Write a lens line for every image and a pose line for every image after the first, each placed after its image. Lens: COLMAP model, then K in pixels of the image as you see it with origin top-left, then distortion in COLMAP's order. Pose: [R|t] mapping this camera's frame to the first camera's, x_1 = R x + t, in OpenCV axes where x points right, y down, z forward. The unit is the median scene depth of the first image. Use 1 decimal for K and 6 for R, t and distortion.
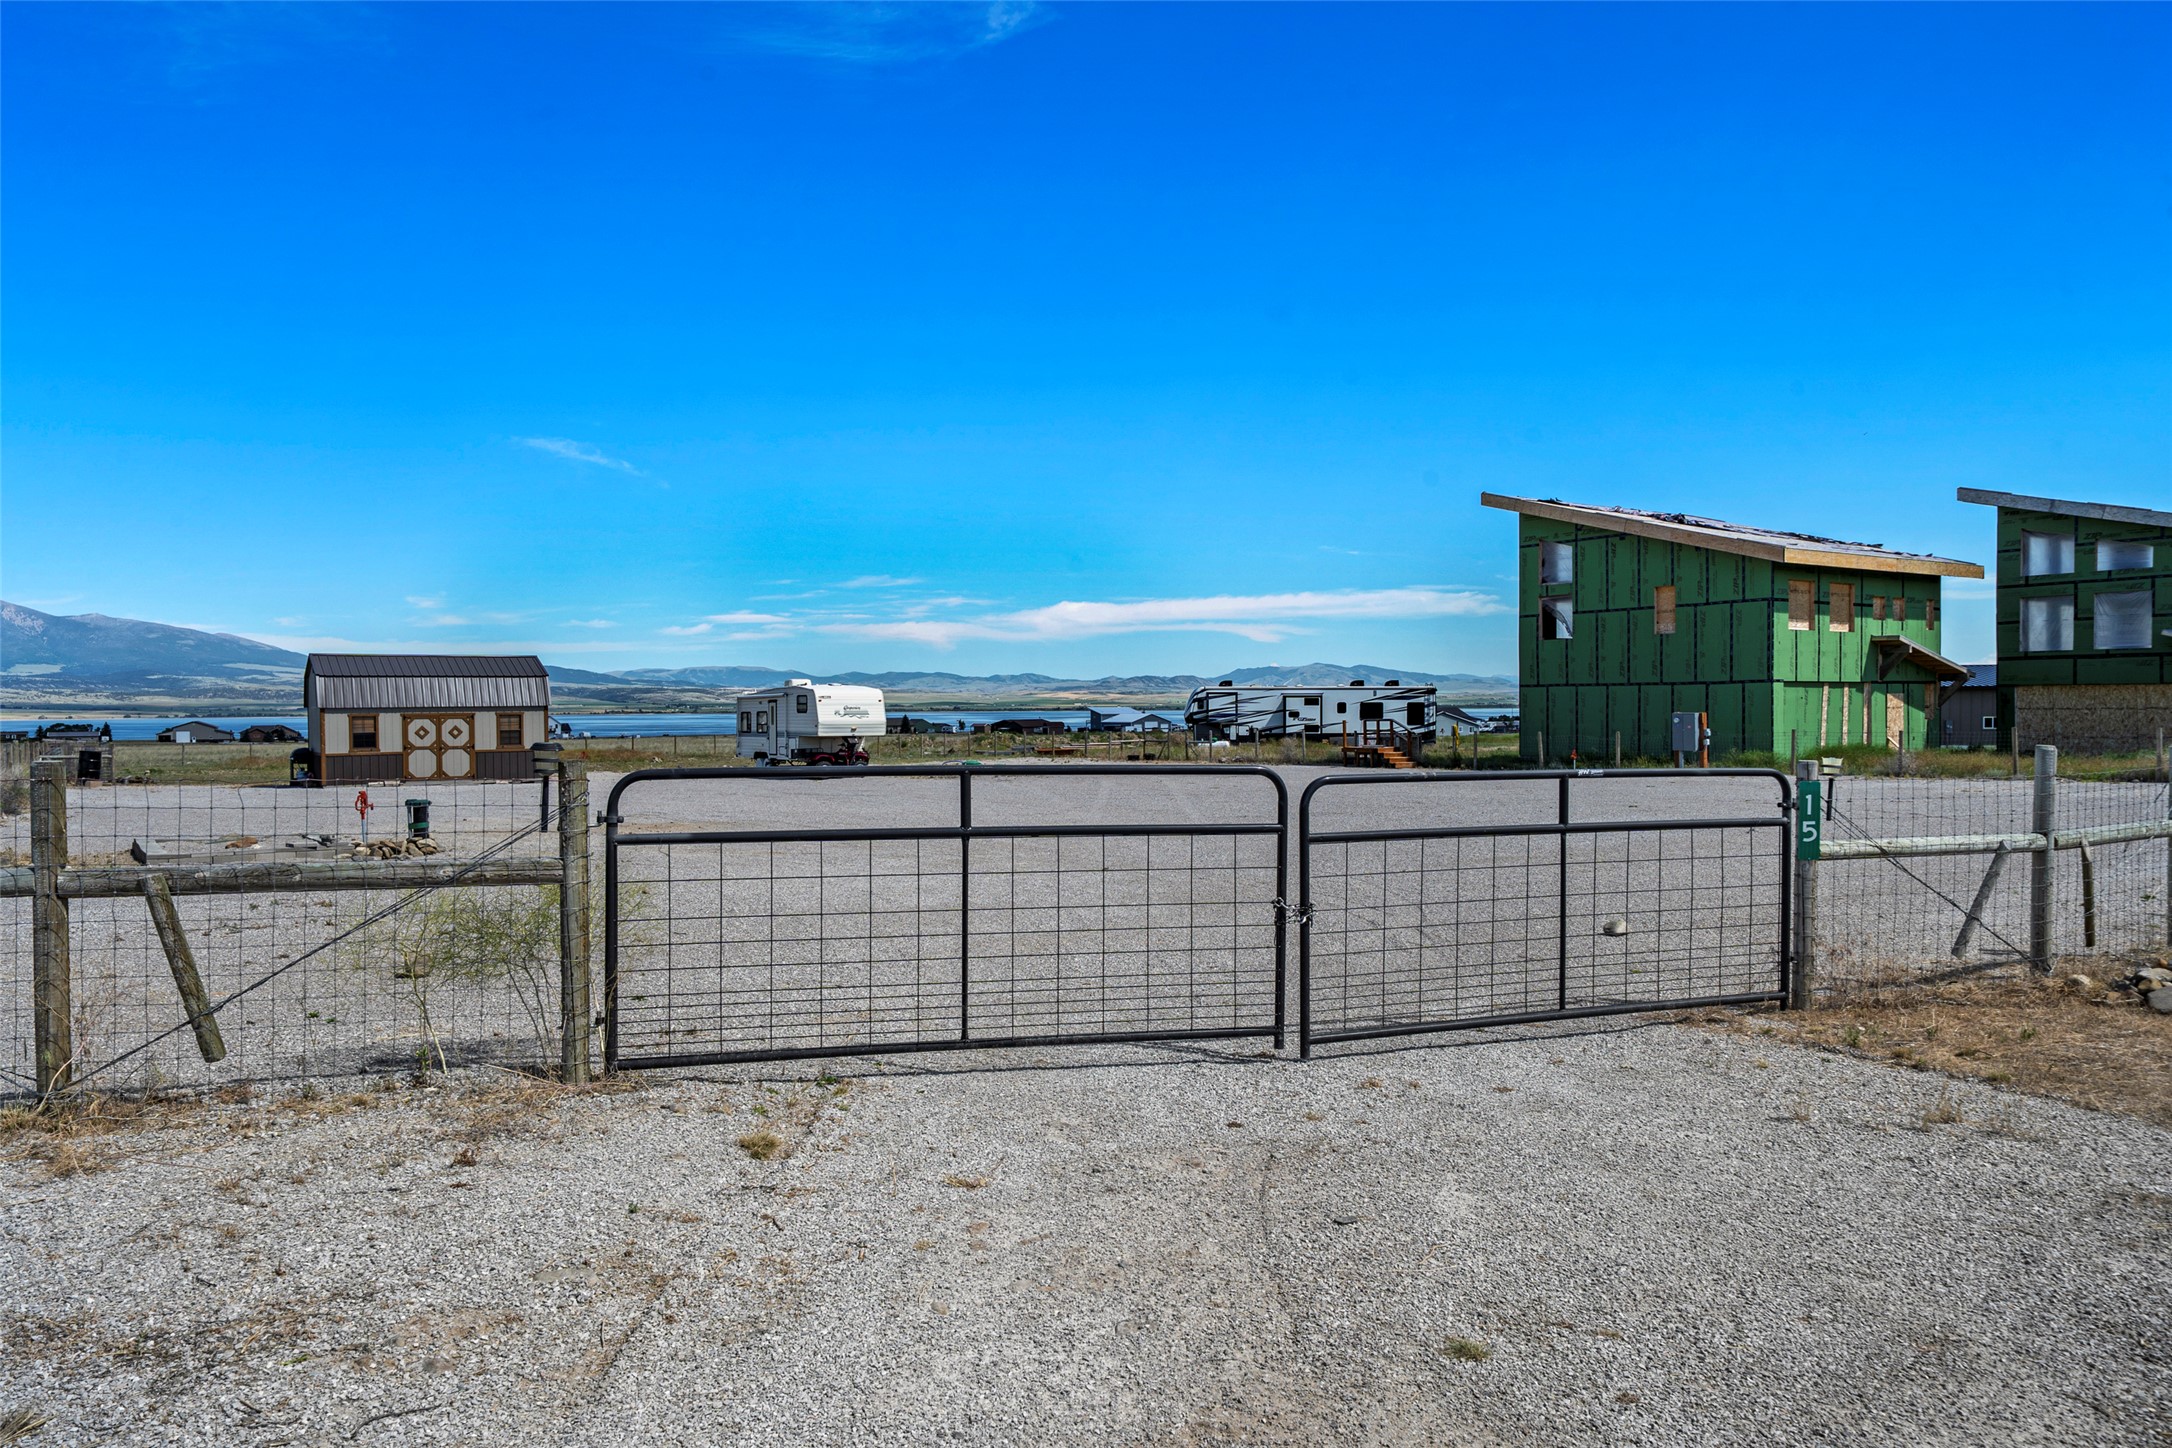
lens RADIAL K [[1453.4, 0, 1086.0], [0, 1453.4, 724.0], [0, 0, 1]] dist [-0.002328, 0.003119]
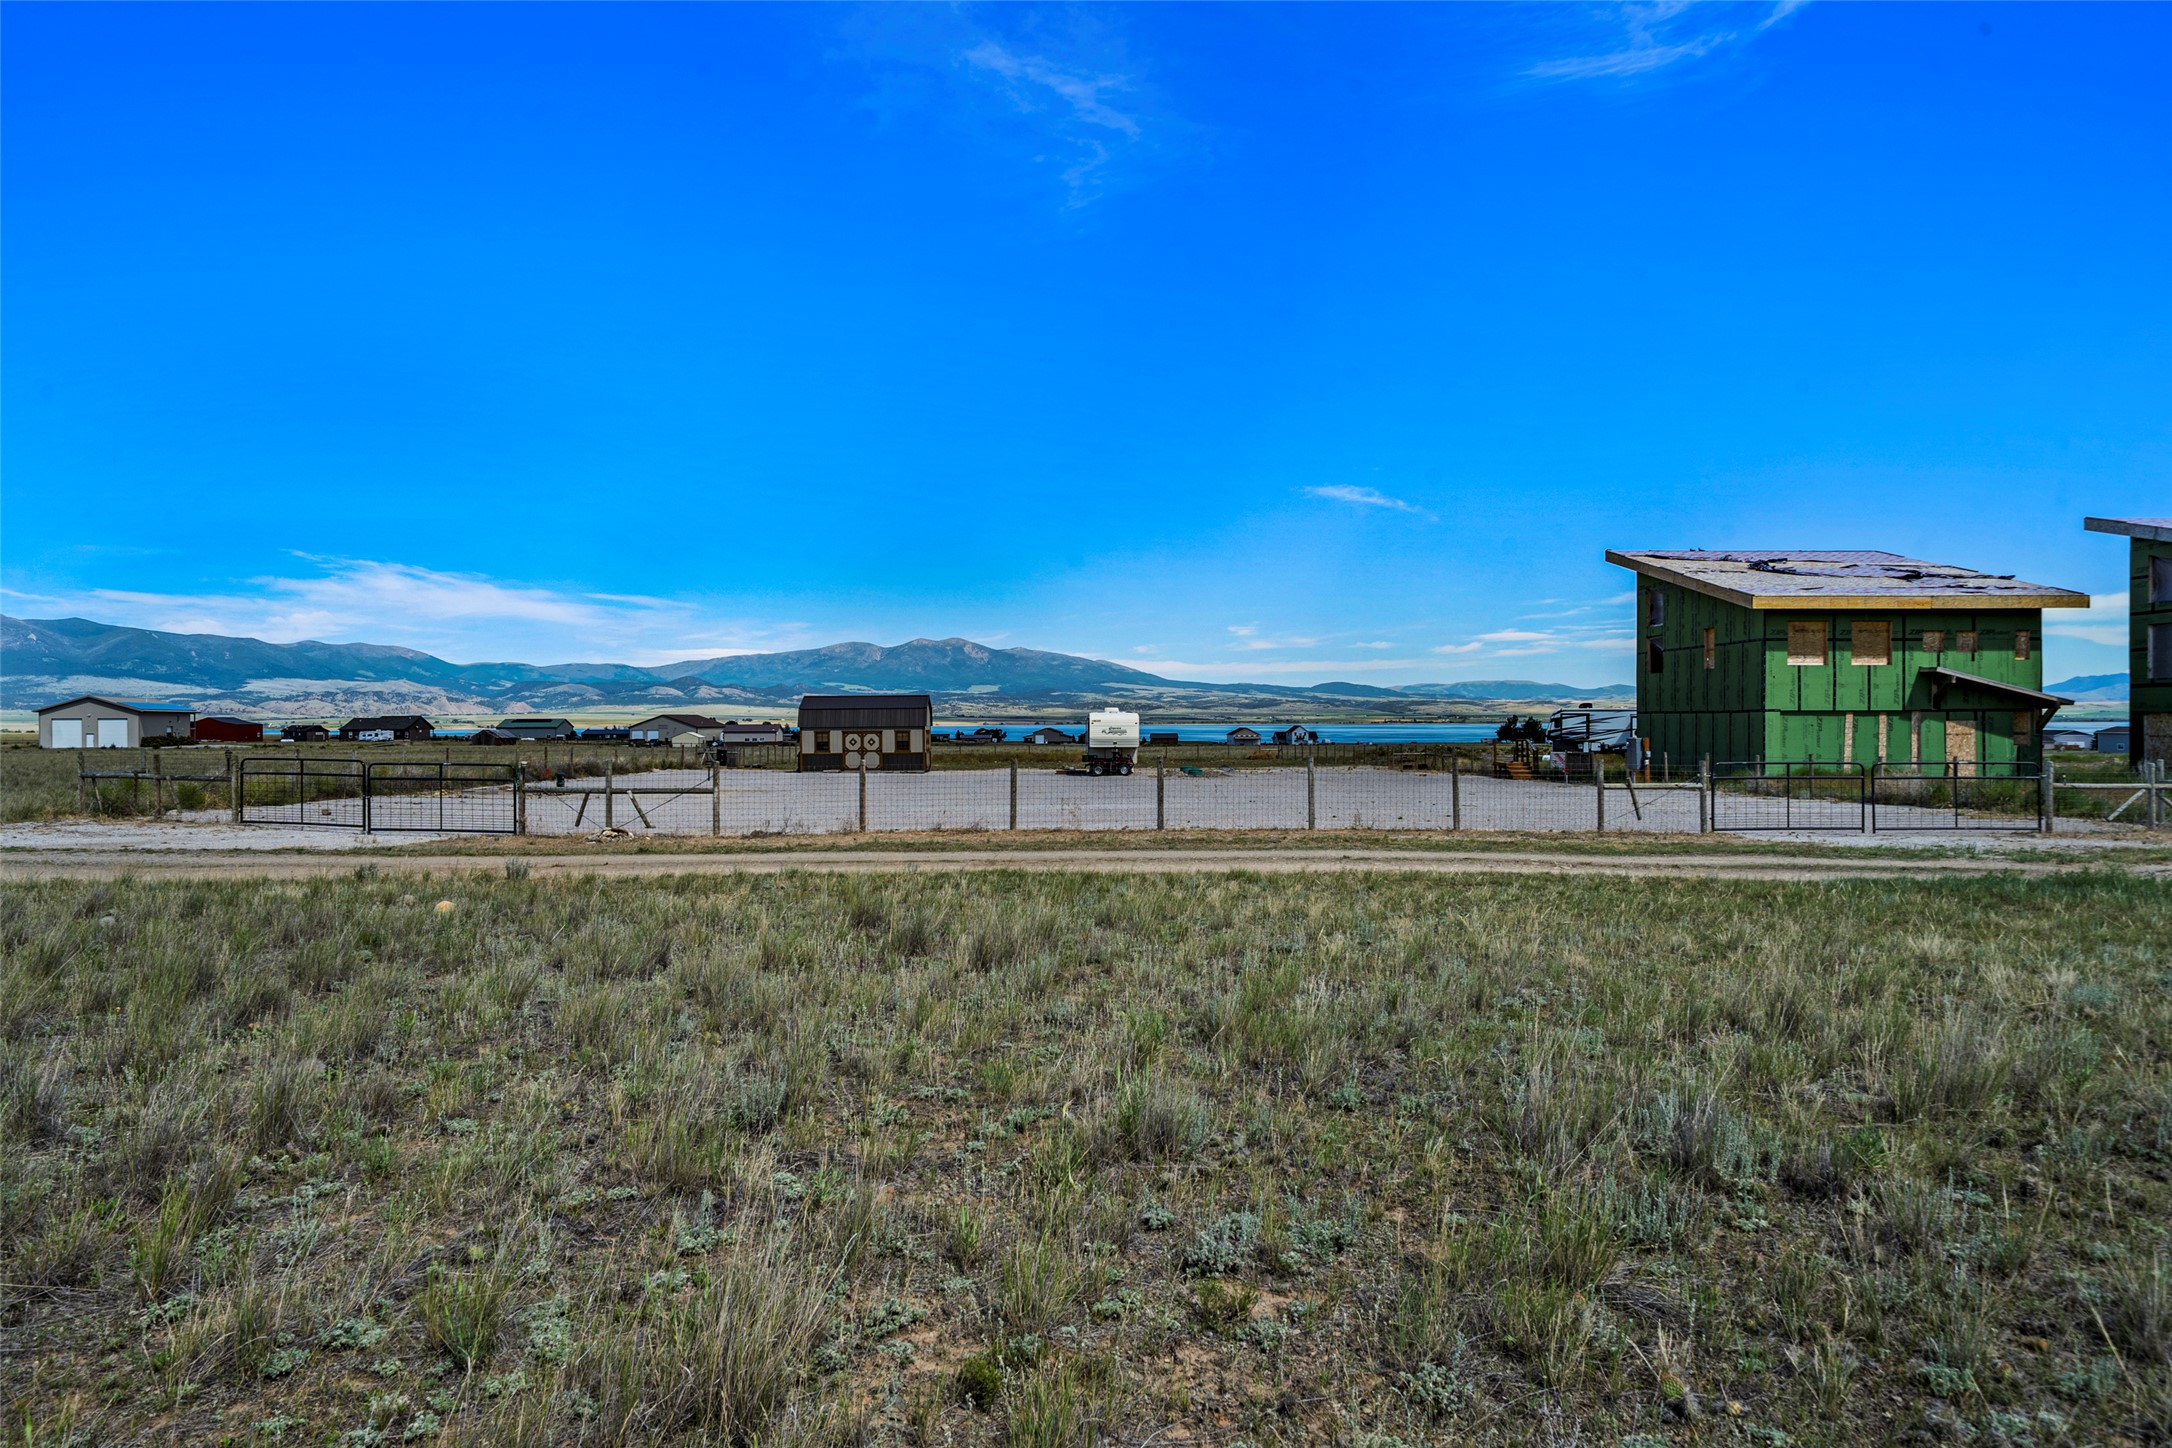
lens RADIAL K [[1297.3, 0, 1086.0], [0, 1297.3, 724.0], [0, 0, 1]] dist [0.002519, -0.000246]
pose [[0.854463, 0.004934, -0.519489, 0.517748], [-0.008283, 0.999957, -0.004126, -0.010071], [0.519447, 0.007828, 0.854467, -0.142708]]
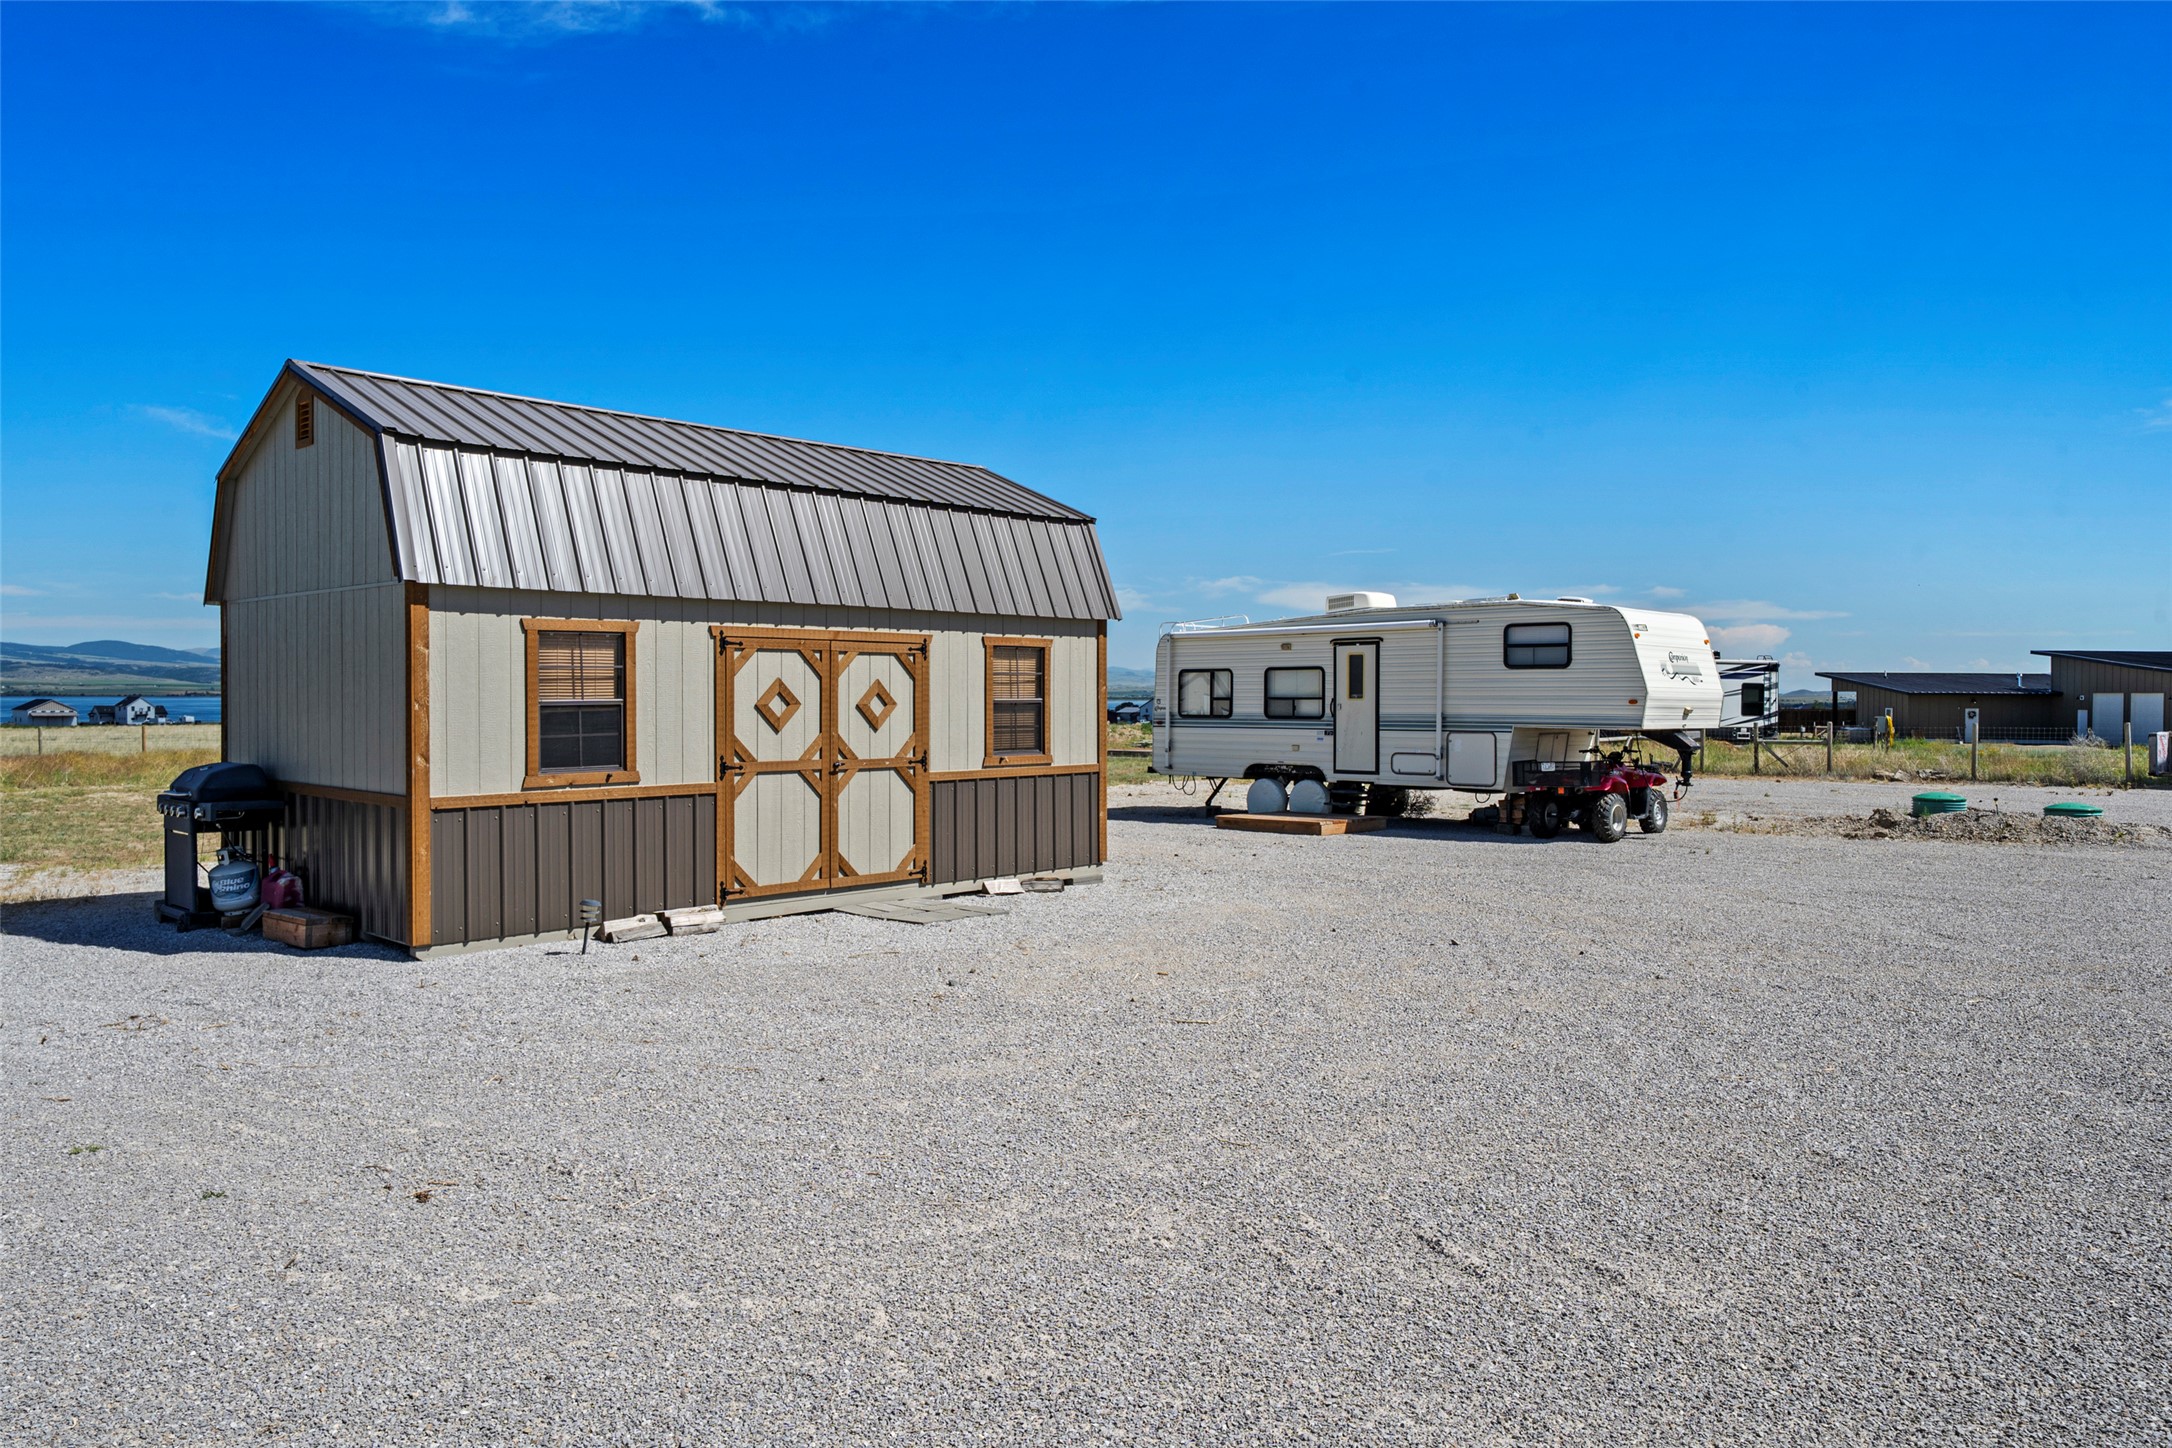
lens RADIAL K [[1473.8, 0, 1084.9], [0, 1473.8, 739.7], [0, 0, 1]] dist [-0.000564, 0.001165]
pose [[0.974068, 0.005520, 0.226188, -0.424556], [-0.009397, 0.999827, 0.016067, 0.006504], [-0.226060, -0.017776, 0.973951, 0.680196]]
